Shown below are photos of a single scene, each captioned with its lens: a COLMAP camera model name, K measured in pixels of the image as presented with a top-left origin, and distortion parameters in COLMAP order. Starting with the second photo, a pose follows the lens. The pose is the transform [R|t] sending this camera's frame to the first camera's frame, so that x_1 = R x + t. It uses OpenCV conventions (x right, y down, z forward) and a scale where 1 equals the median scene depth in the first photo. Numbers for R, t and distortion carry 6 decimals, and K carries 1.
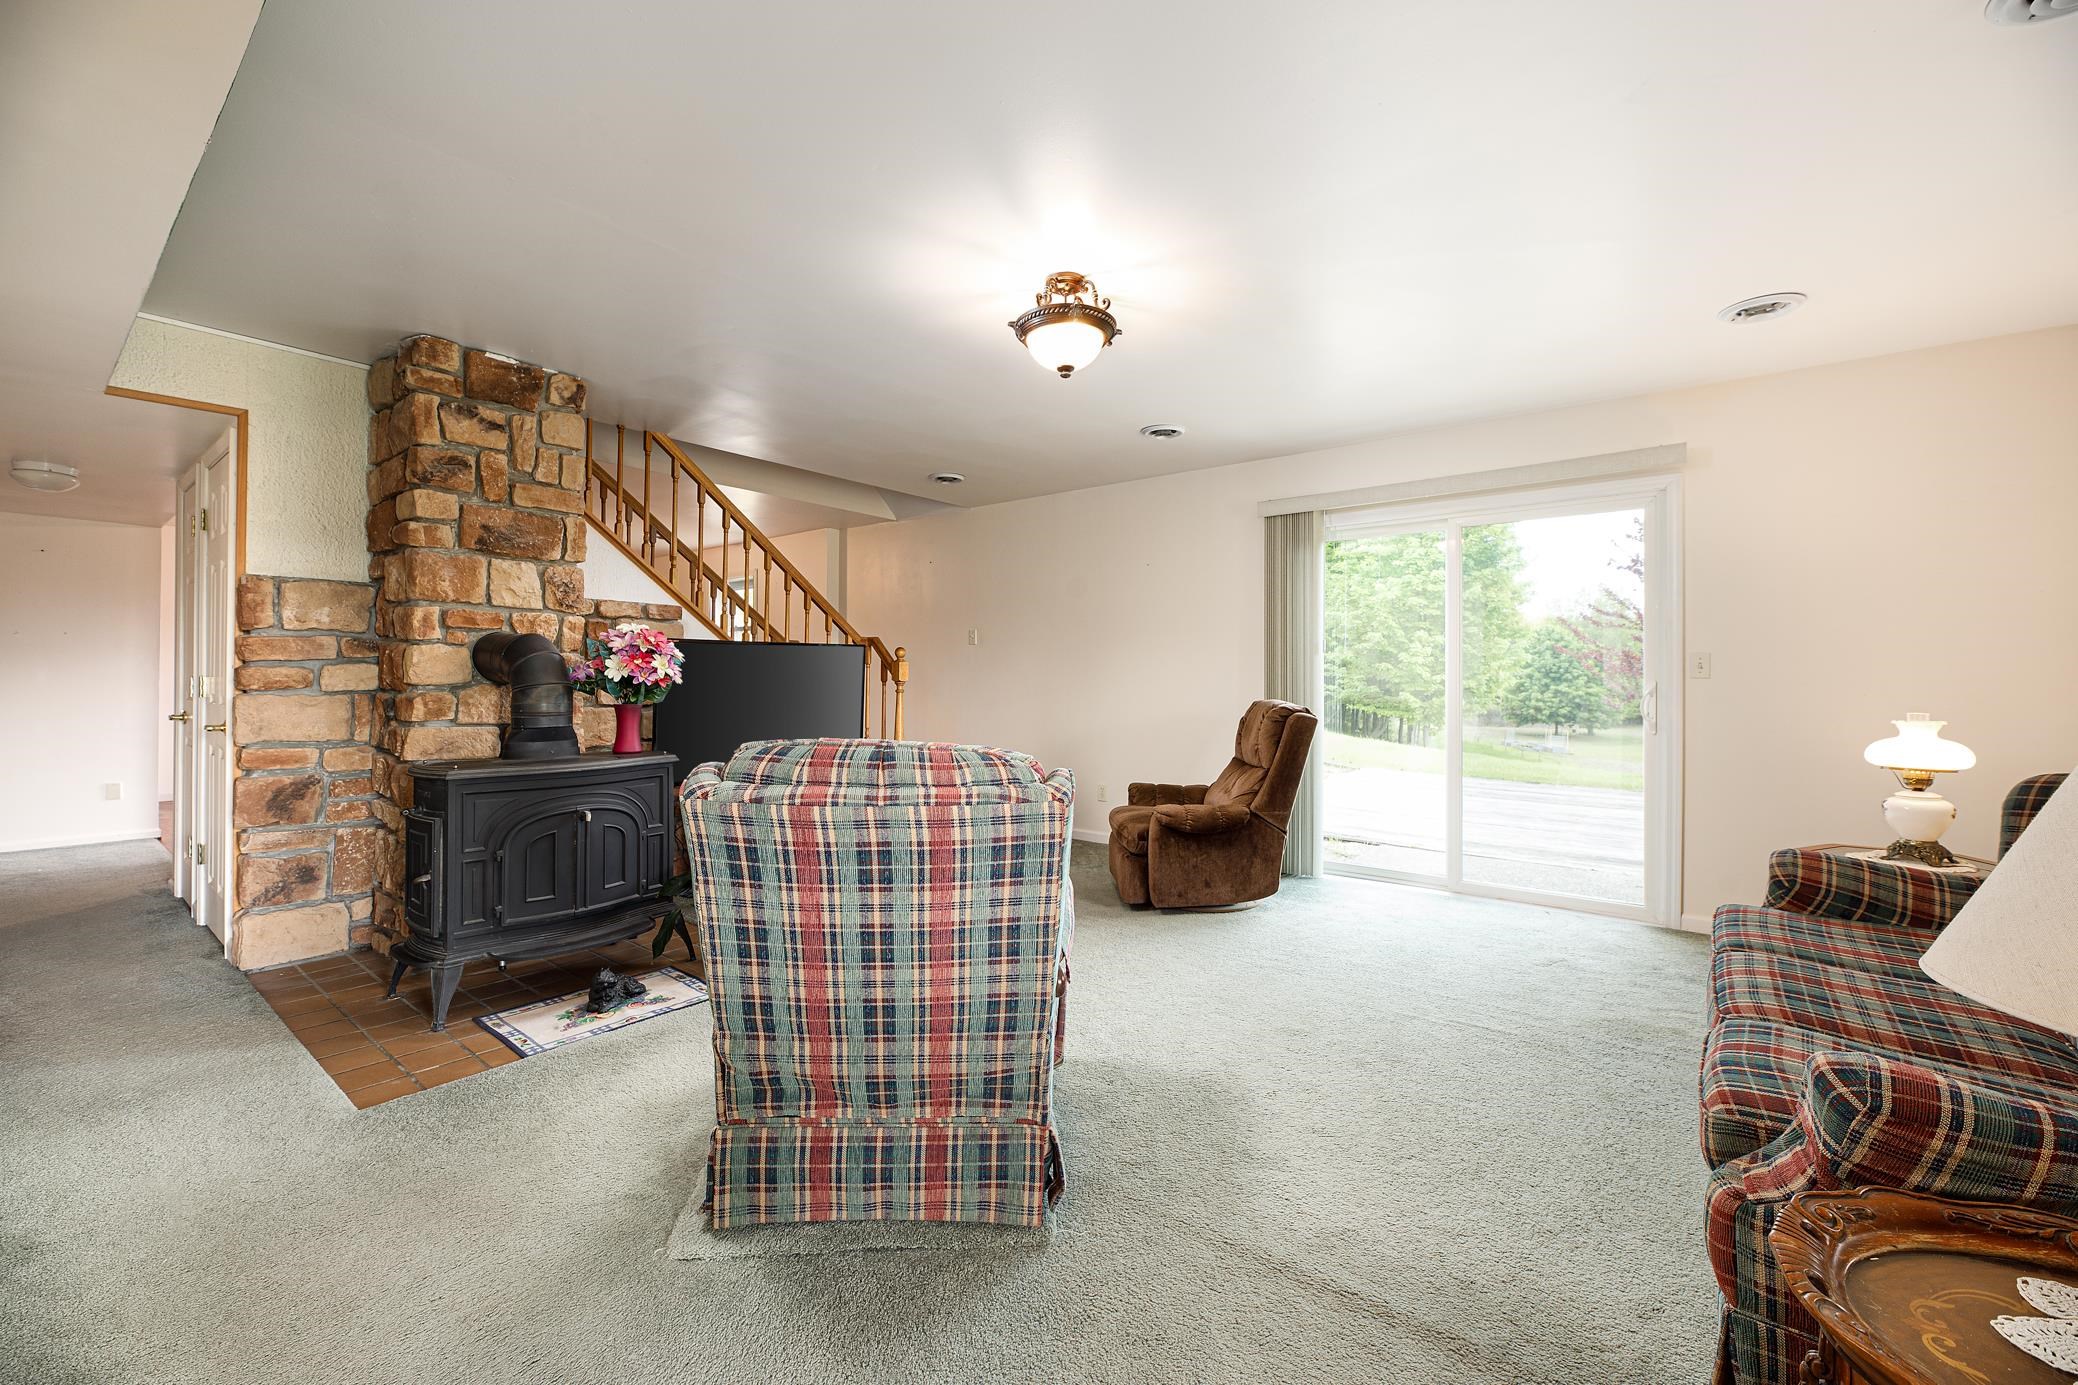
lens RADIAL K [[839.5, 0, 1047.2], [0, 839.5, 676.0], [0, 0, 1]] dist [0.001292, -0.000132]
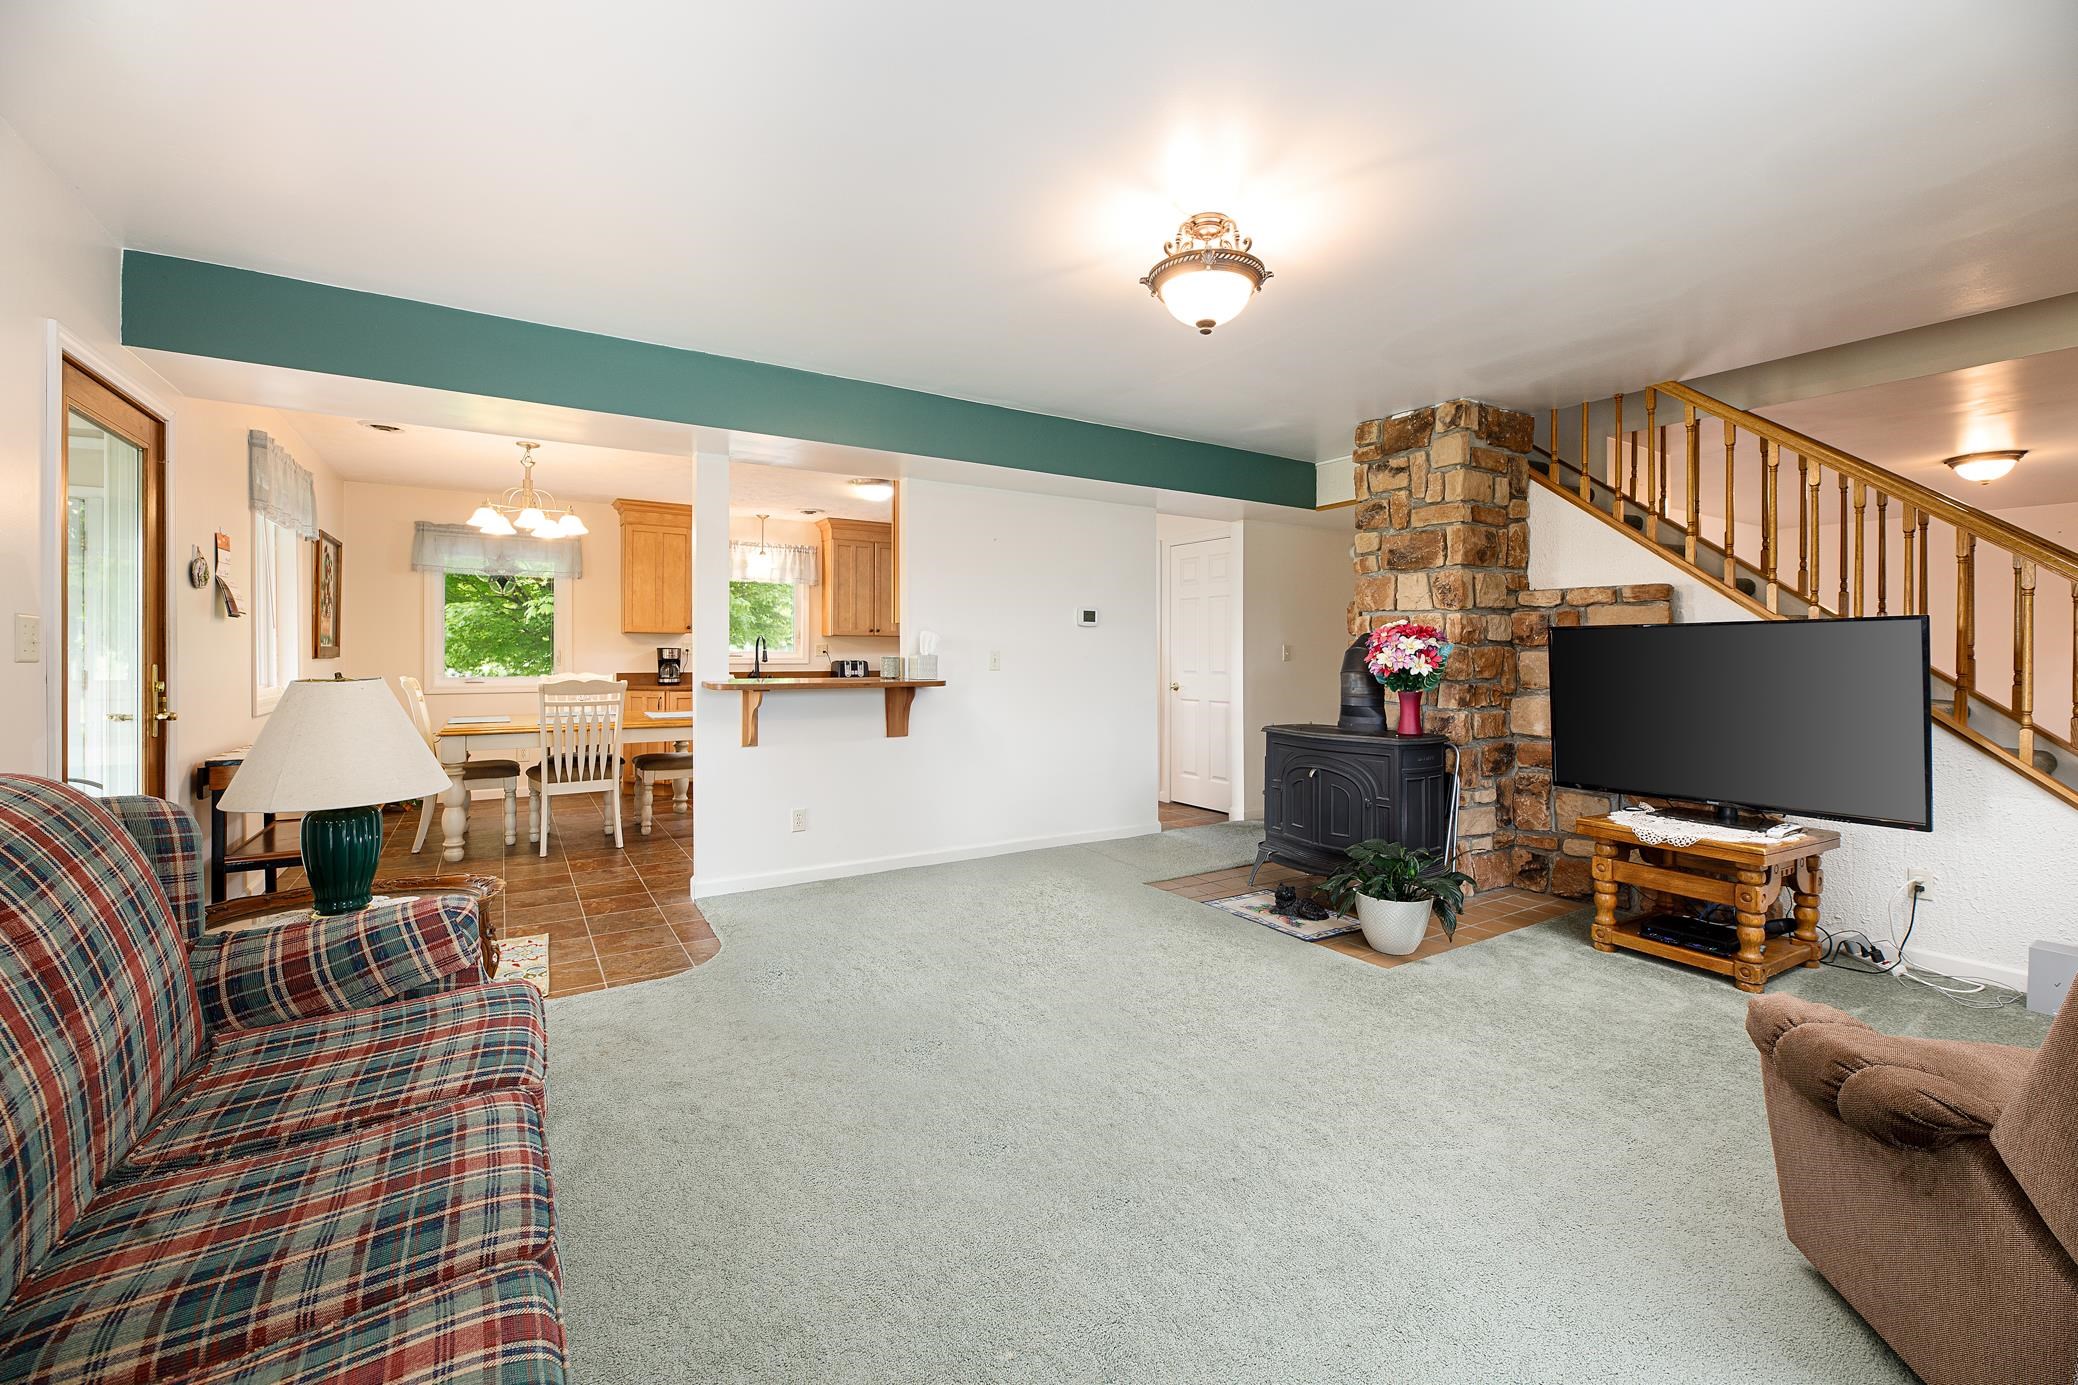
lens RADIAL K [[849.4, 0, 1028.6], [0, 849.4, 651.9], [0, 0, 1]] dist [0.000166, -0.000059]
pose [[-0.330407, -0.002965, -0.943834, 0.748103], [0.000715, 0.999994, -0.003392, -0.016656], [0.943838, -0.001795, -0.330403, 0.891590]]
